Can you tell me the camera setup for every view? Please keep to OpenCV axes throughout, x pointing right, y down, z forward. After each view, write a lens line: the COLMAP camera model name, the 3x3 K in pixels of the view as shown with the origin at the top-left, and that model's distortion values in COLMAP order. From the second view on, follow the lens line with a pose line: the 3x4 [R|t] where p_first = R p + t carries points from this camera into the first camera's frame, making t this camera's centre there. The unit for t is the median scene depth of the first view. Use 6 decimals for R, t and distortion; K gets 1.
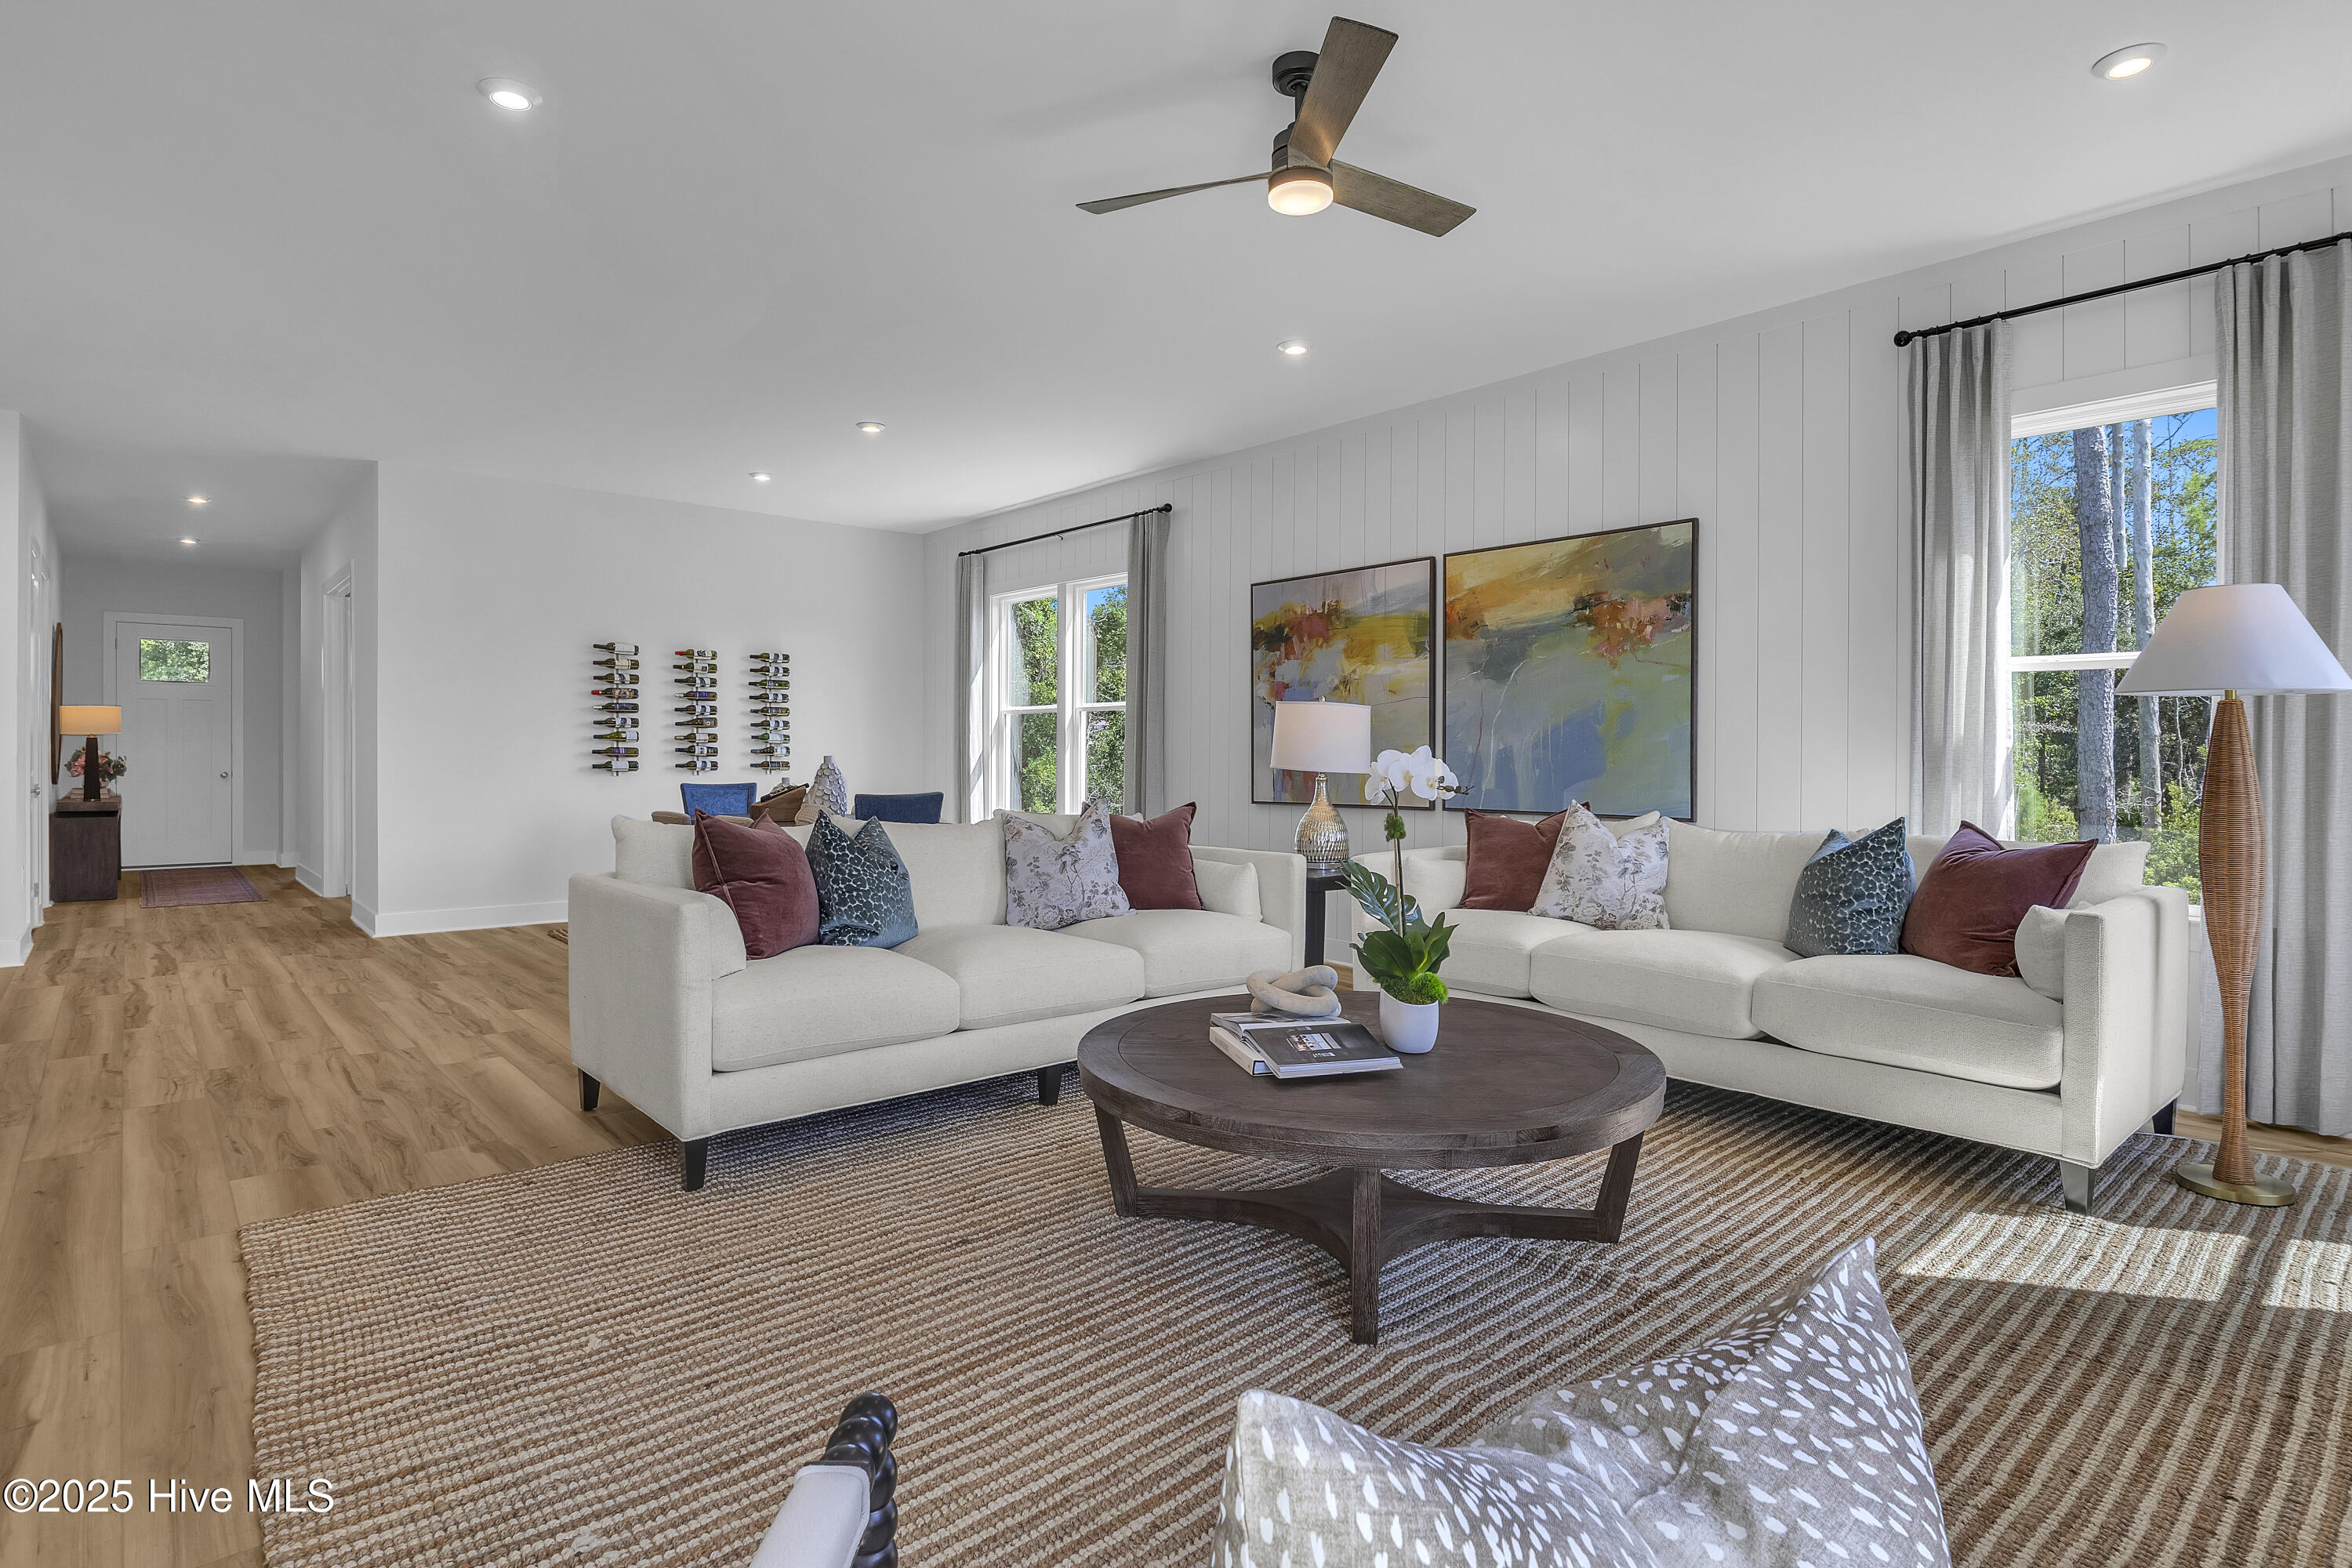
lens RADIAL K [[1208.7, 0, 1180.4], [0, 1208.7, 761.5], [0, 0, 1]] dist [-0.014055, 0.001026]
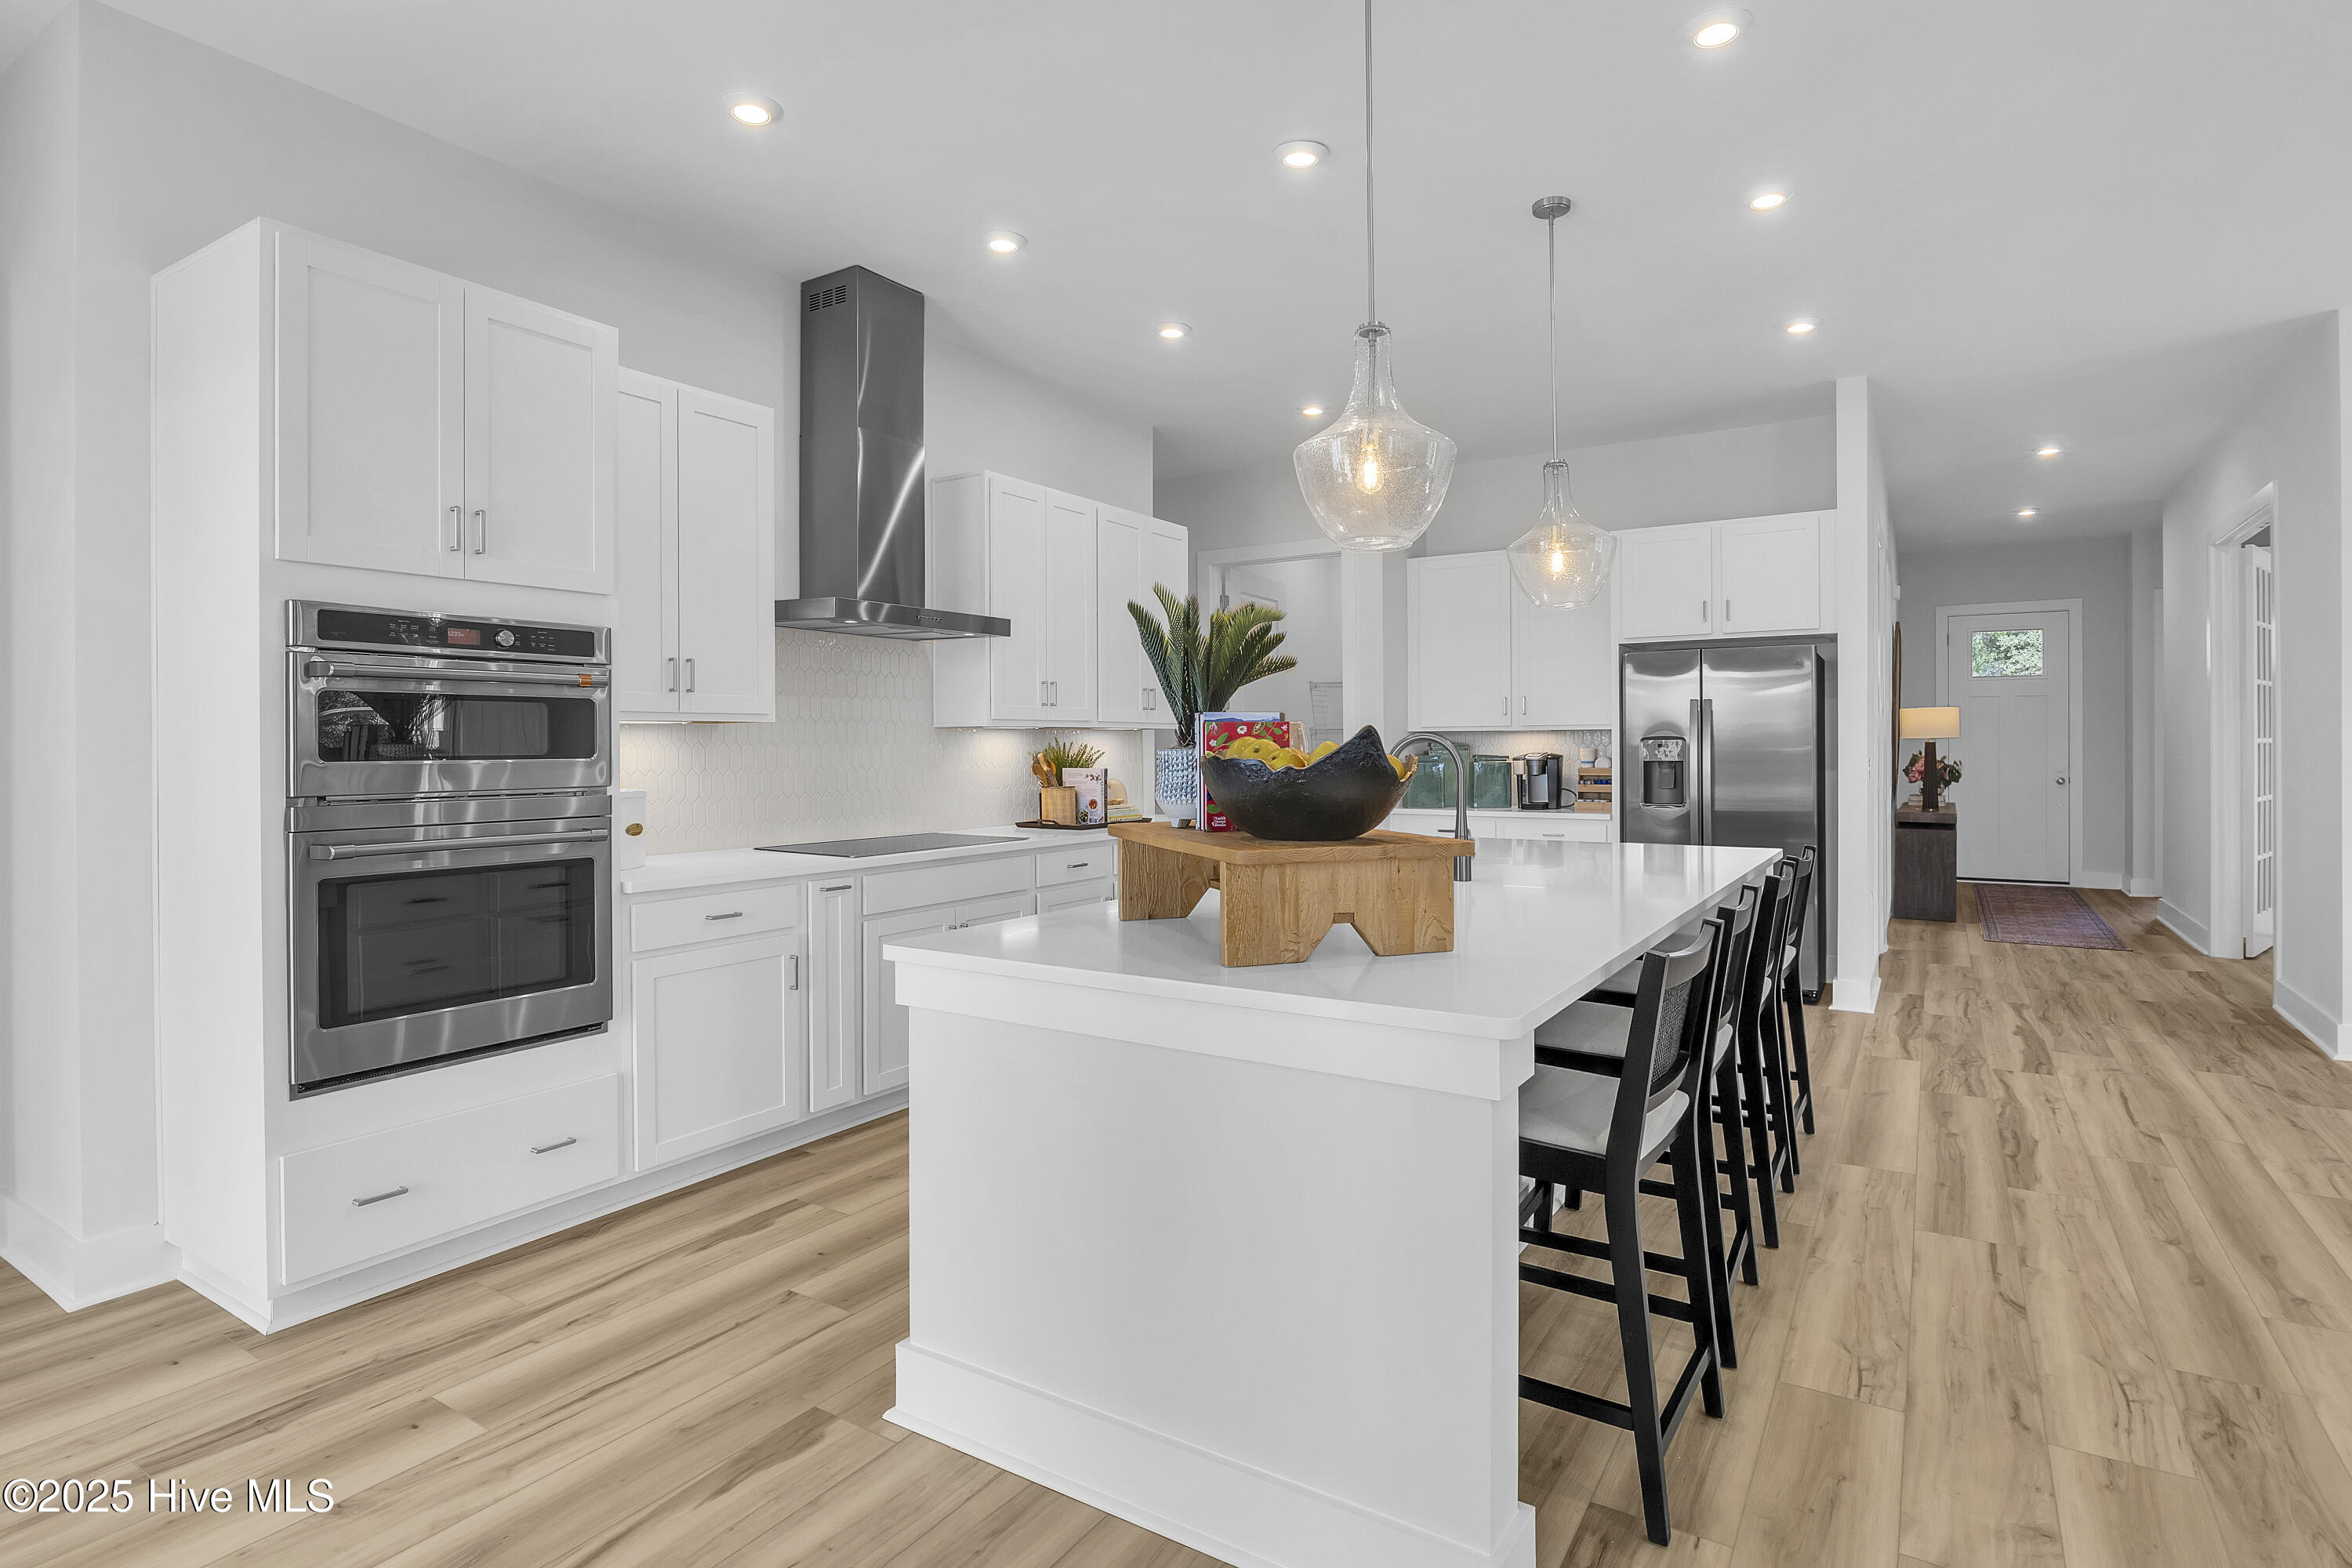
lens RADIAL K [[1193.1, 0, 1180.8], [0, 1193.1, 745.5], [0, 0, 1]] dist [-0.009712, -0.001478]
pose [[0.280286, -0.003693, -0.959909, -0.293104], [-0.001511, 0.999990, -0.004289, -0.018665], [0.959915, 0.002652, 0.280278, 0.286125]]
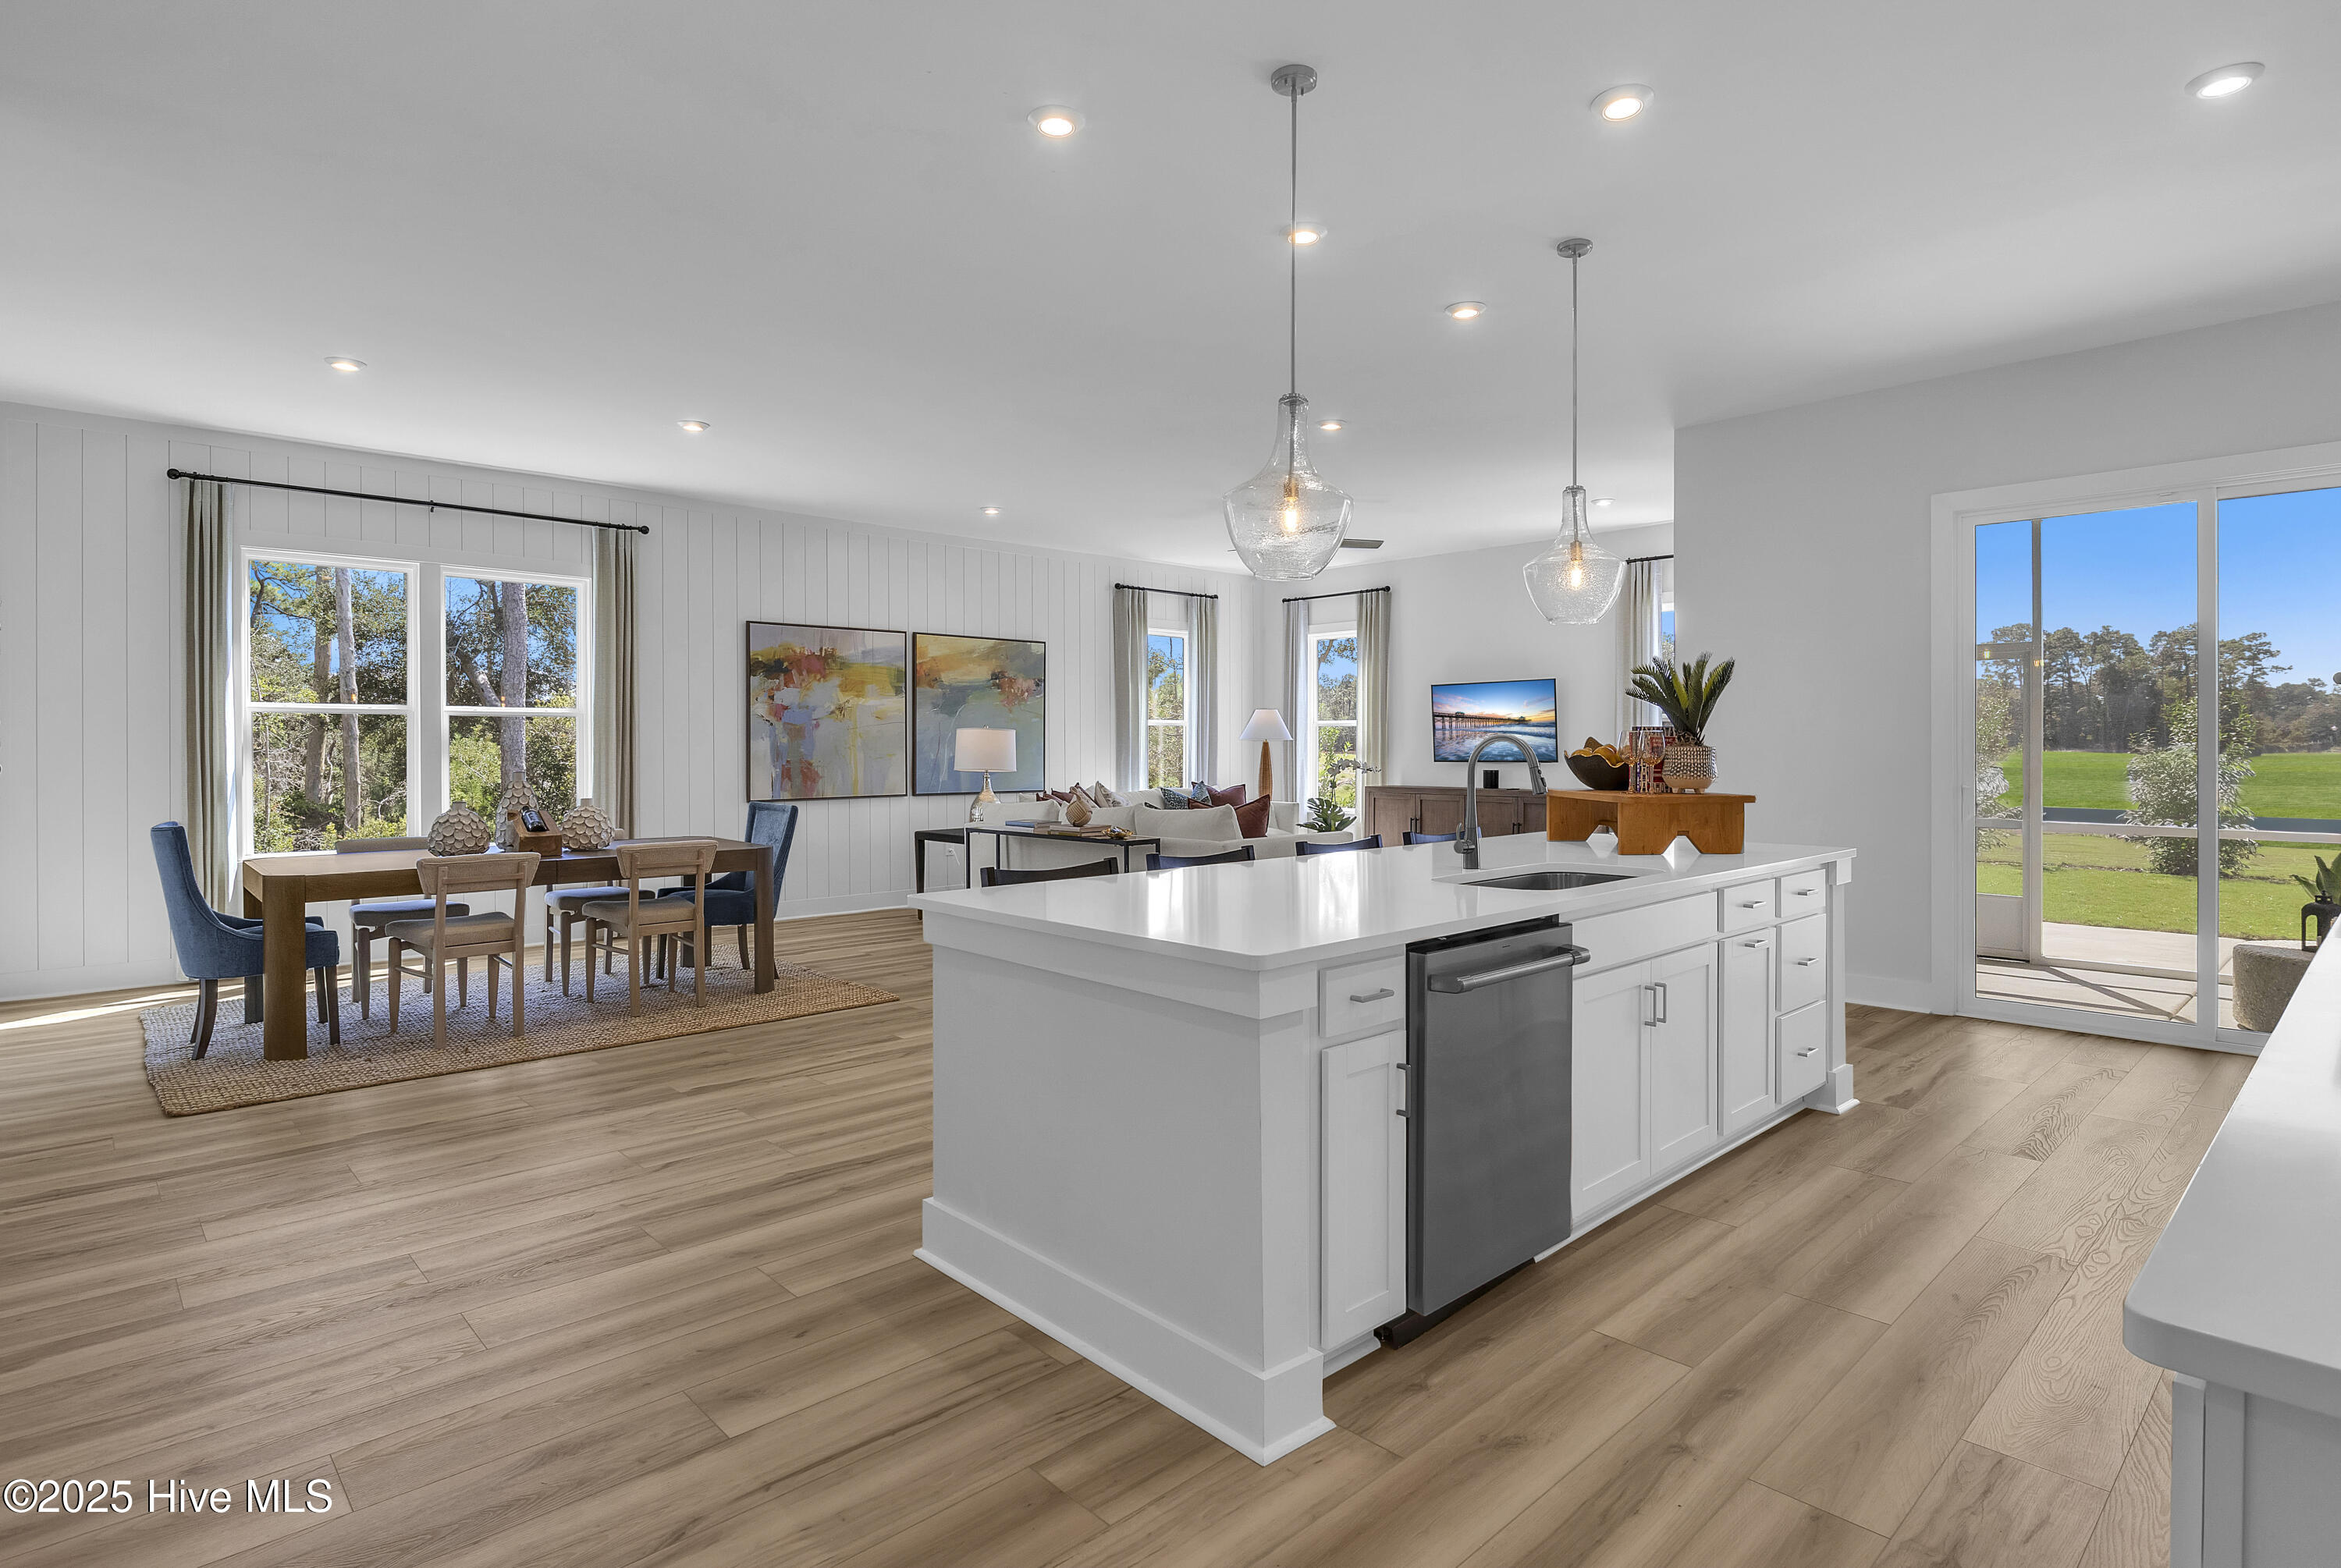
lens RADIAL K [[1187.3, 0, 1175.3], [0, 1187.3, 745.7], [0, 0, 1]] dist [-0.009712, -0.001478]
pose [[-0.032628, -0.000336, 0.999467, -1.309951], [0.008020, 0.999968, 0.000598, -0.022186], [-0.999435, 0.008036, -0.032625, 0.704078]]
